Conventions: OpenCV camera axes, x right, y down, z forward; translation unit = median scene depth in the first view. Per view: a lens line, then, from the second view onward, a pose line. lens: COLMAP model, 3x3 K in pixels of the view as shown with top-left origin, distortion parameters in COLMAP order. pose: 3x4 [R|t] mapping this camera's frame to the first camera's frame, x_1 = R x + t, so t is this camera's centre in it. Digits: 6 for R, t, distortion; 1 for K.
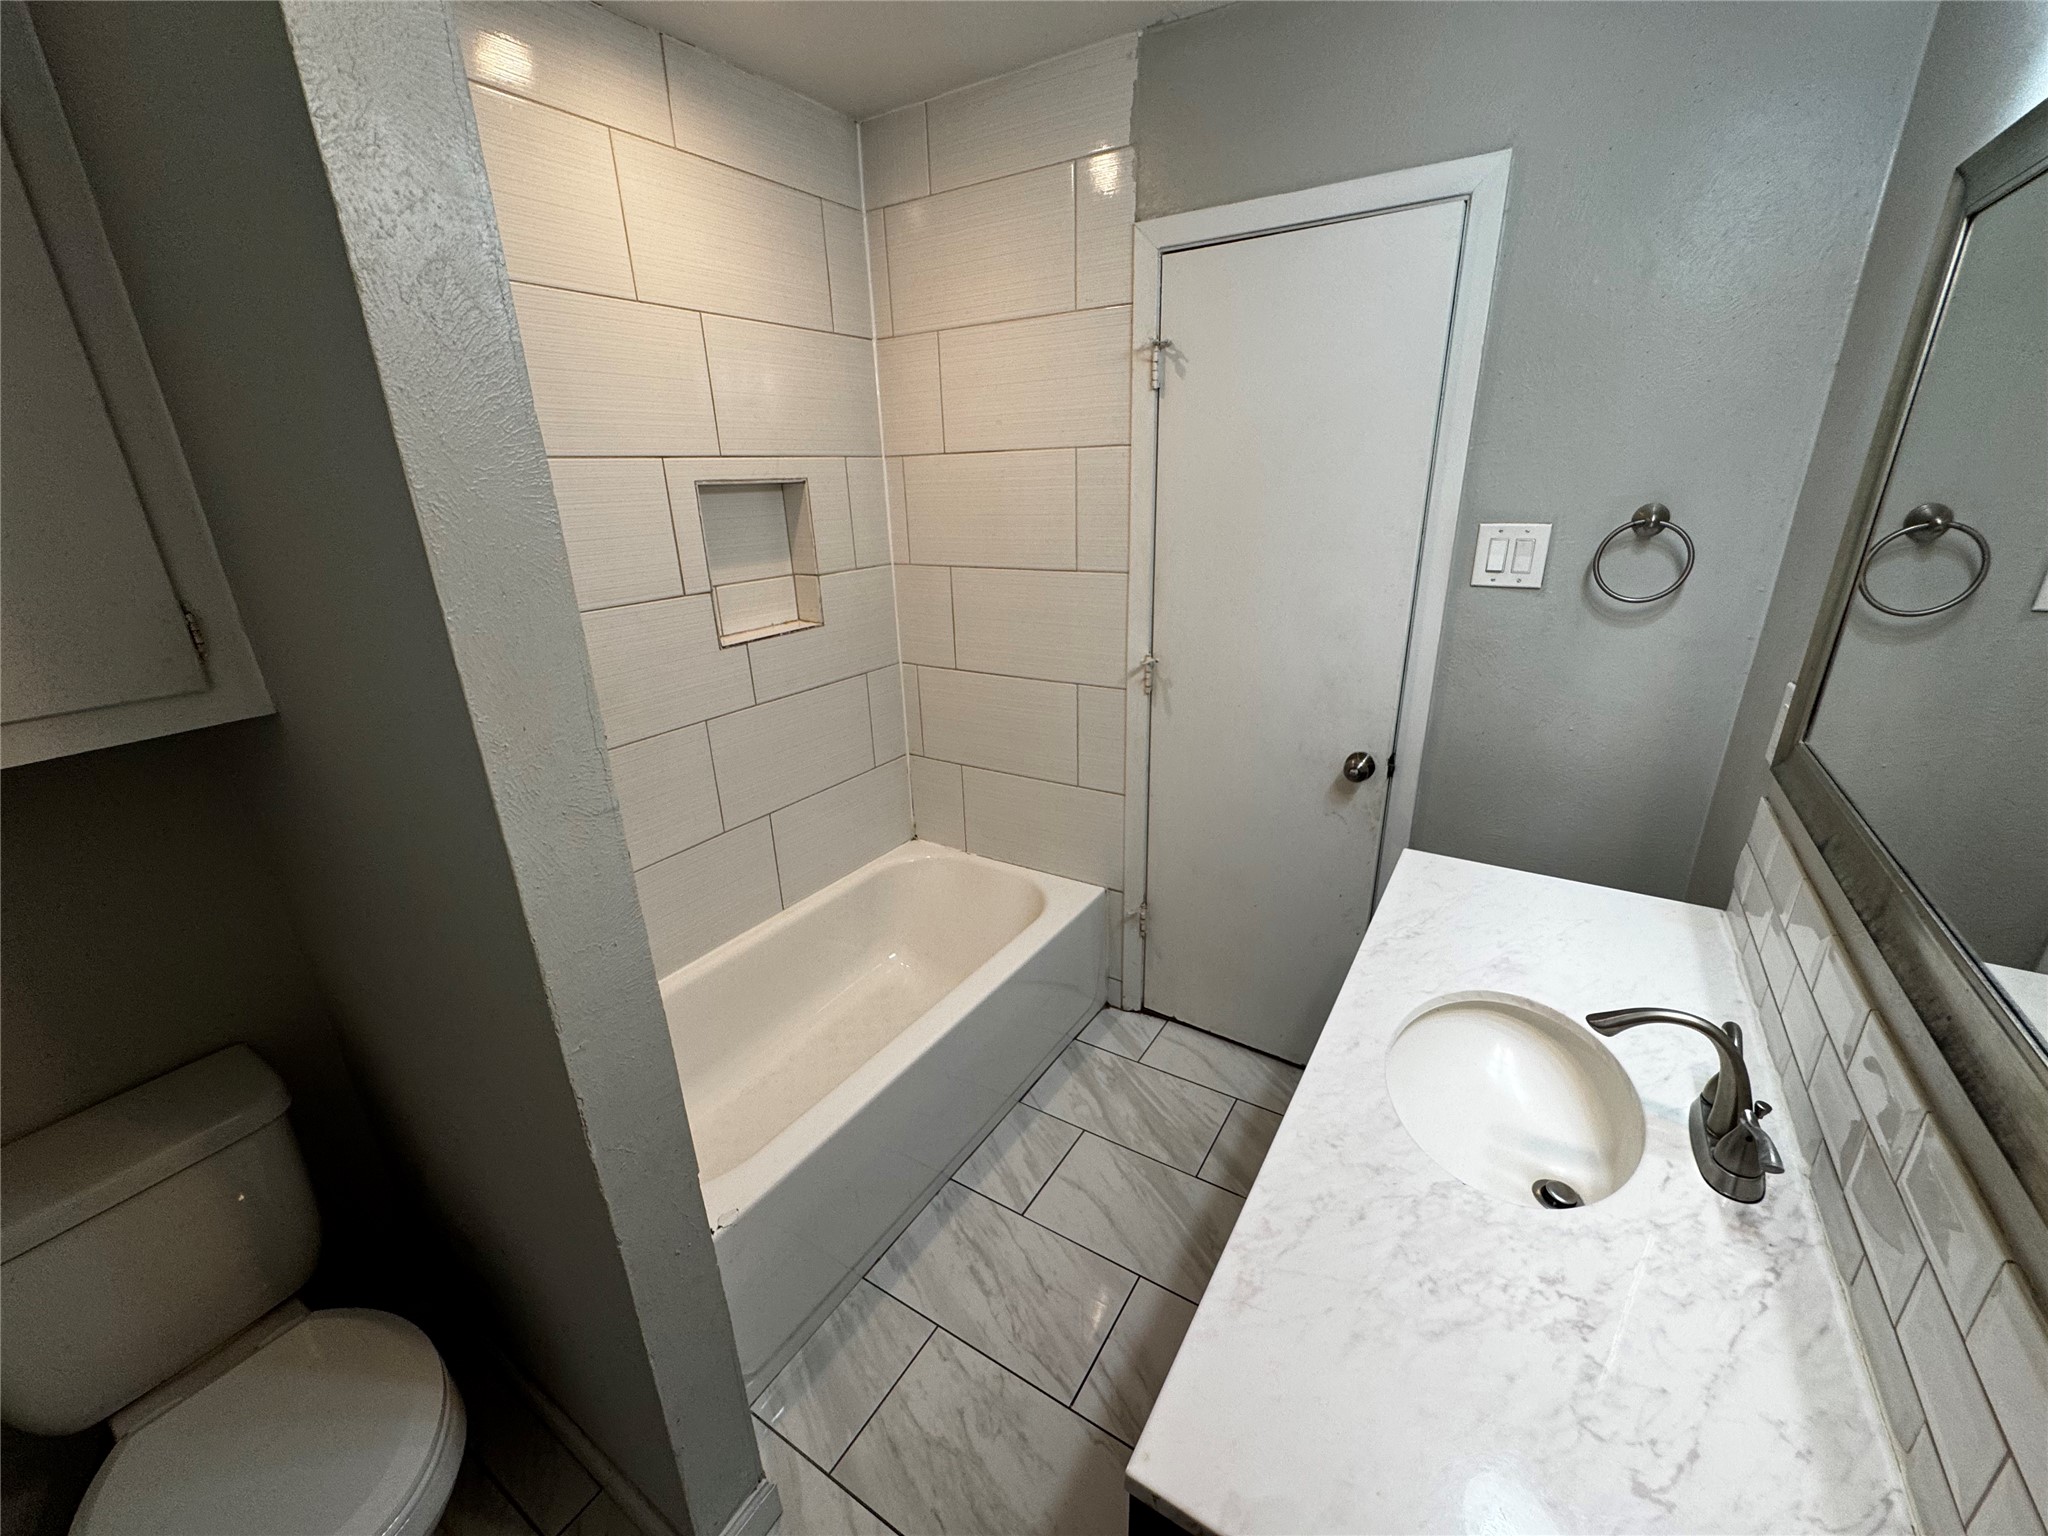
lens RADIAL K [[818.3, 0, 1024.4], [0, 818.3, 771.7], [0, 0, 1]] dist [-0.003030, 0.000433]
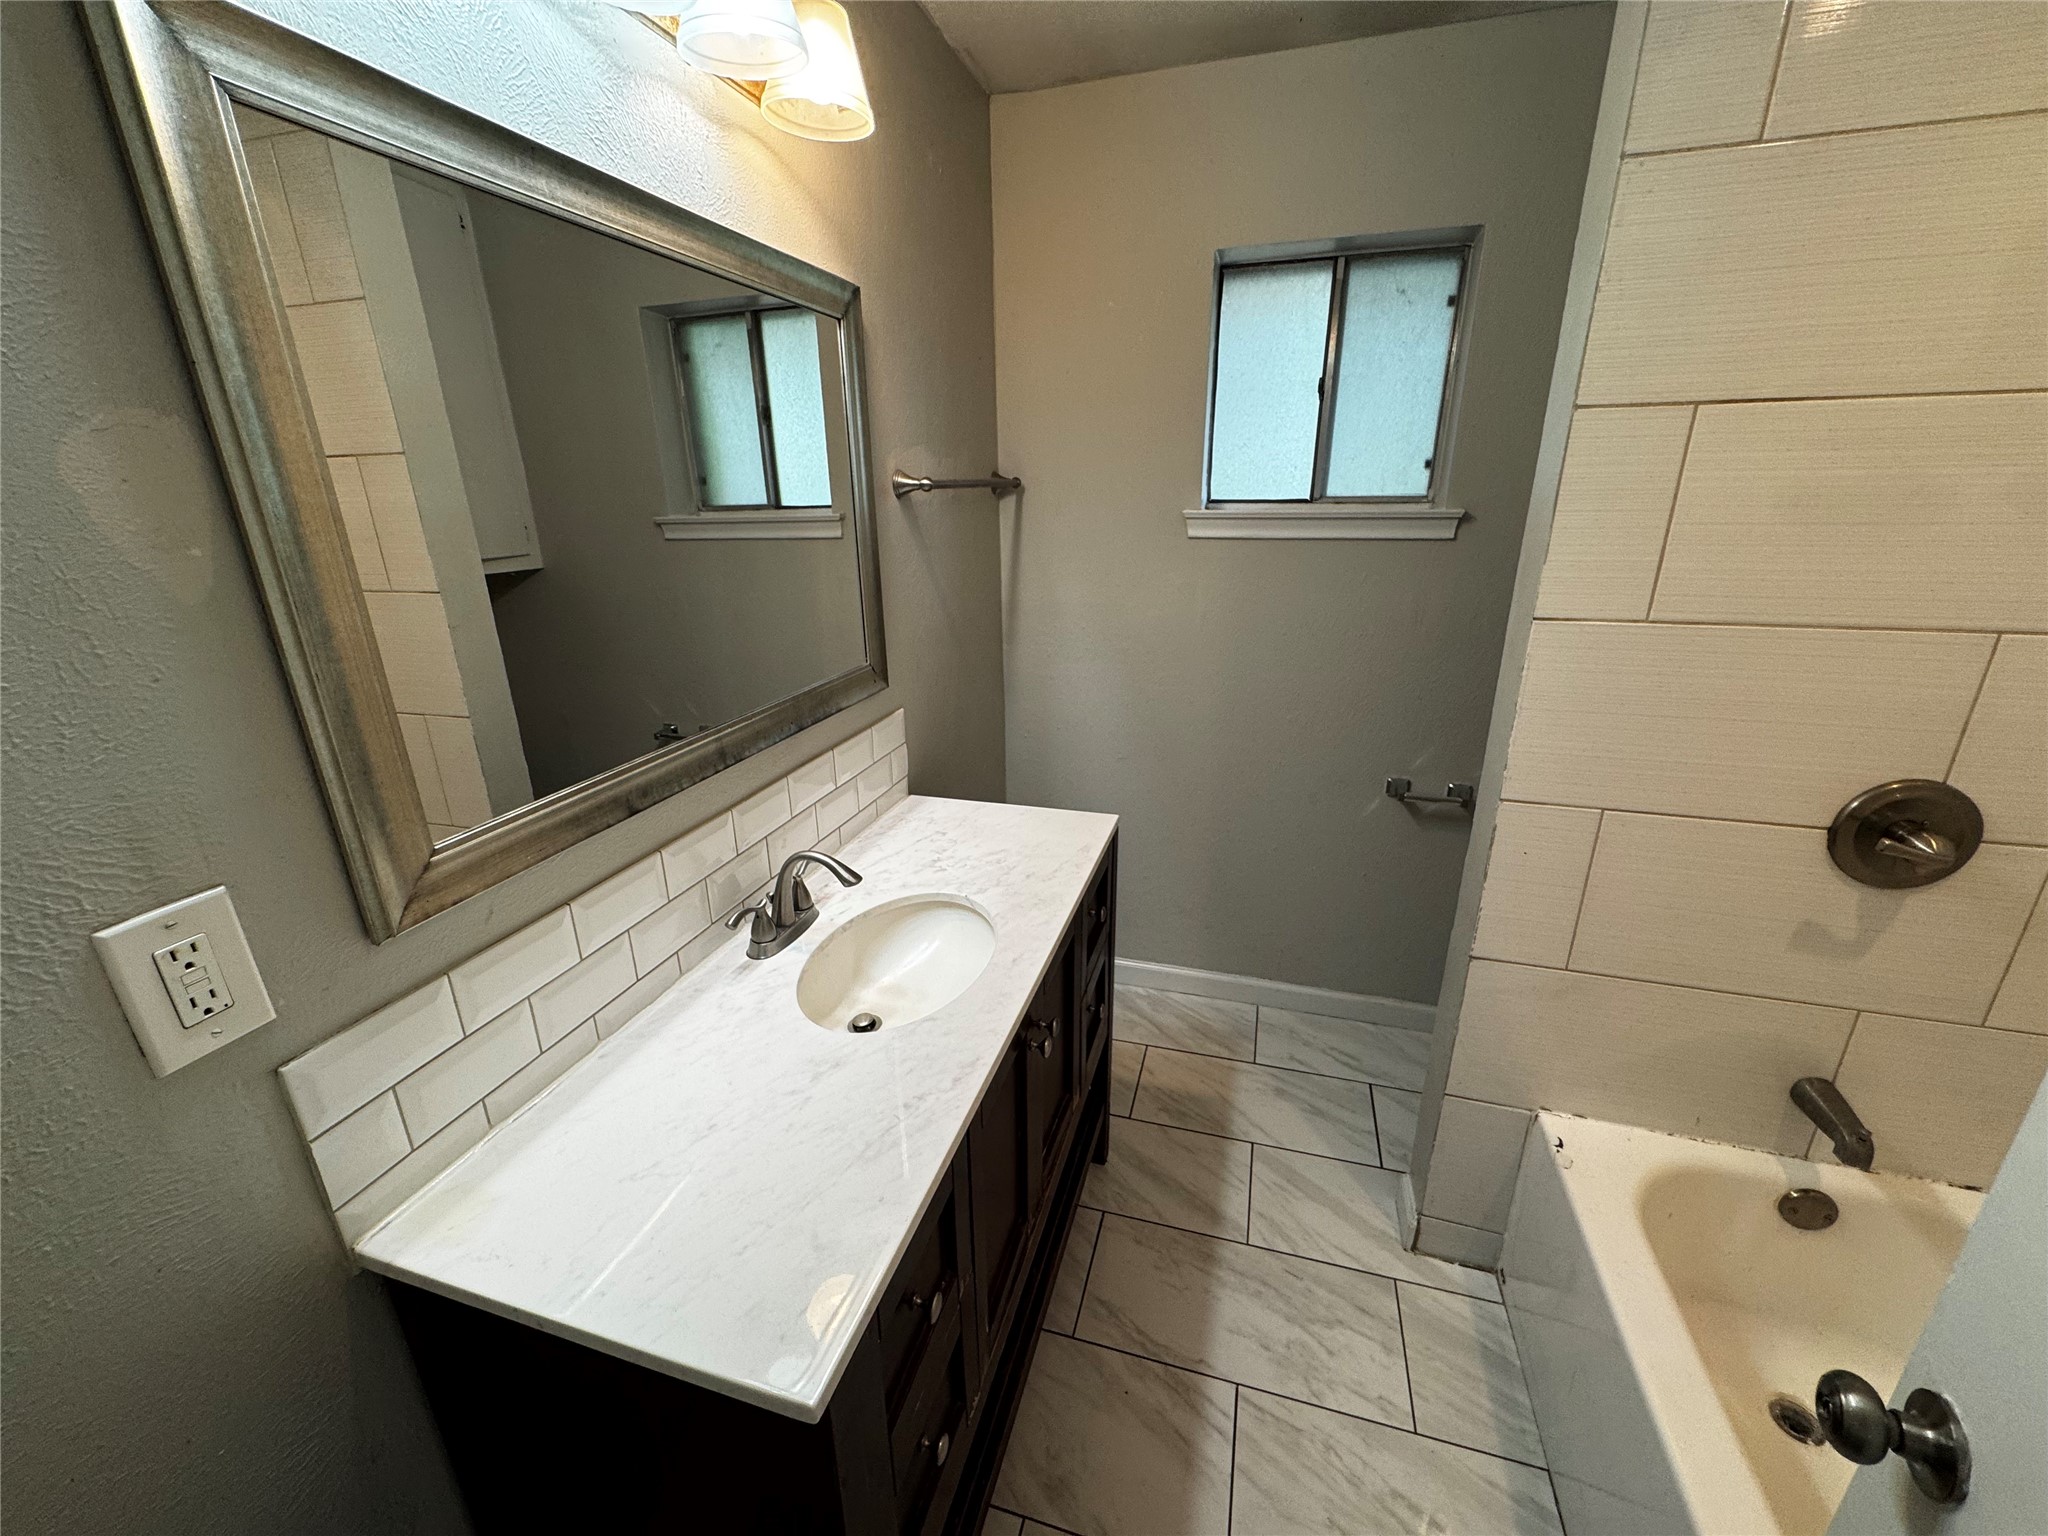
lens RADIAL K [[818.3, 0, 1024.4], [0, 818.3, 771.7], [0, 0, 1]] dist [-0.003030, 0.000433]
pose [[-0.963297, 0.124660, -0.237736, 0.461160], [-0.053783, 0.778042, 0.625906, -0.430461], [0.262994, 0.615720, -0.742781, 1.234594]]
